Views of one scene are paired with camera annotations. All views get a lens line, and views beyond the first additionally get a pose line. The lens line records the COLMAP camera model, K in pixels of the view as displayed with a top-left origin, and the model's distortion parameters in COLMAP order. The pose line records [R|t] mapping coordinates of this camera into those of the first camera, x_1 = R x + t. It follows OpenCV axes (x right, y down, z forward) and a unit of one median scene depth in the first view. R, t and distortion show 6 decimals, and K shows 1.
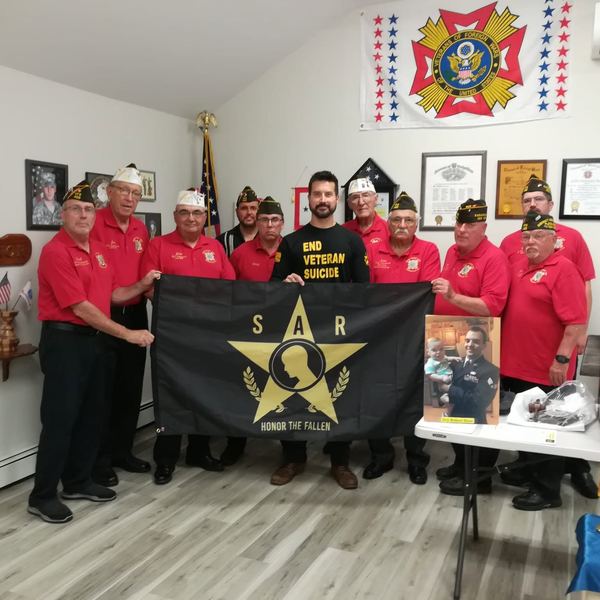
lens RADIAL K [[610.2, 0, 302.6], [0, 610.2, 304.0], [0, 0, 1]] dist [-0.015449, 0.000000]
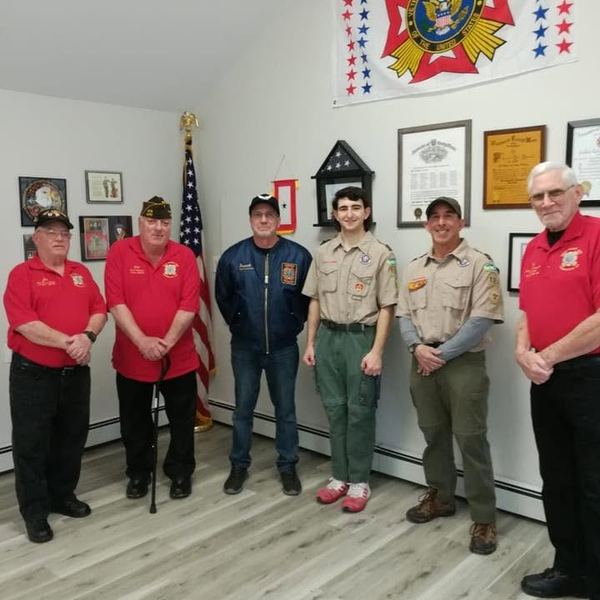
lens RADIAL K [[610.2, 0, 290.4], [0, 610.2, 311.7], [0, 0, 1]] dist [-0.015449, 0.000000]
pose [[0.951124, 0.016704, -0.308358, 0.321255], [-0.013349, 0.999827, 0.012988, -0.020675], [0.308521, -0.008237, 0.951182, 0.209775]]
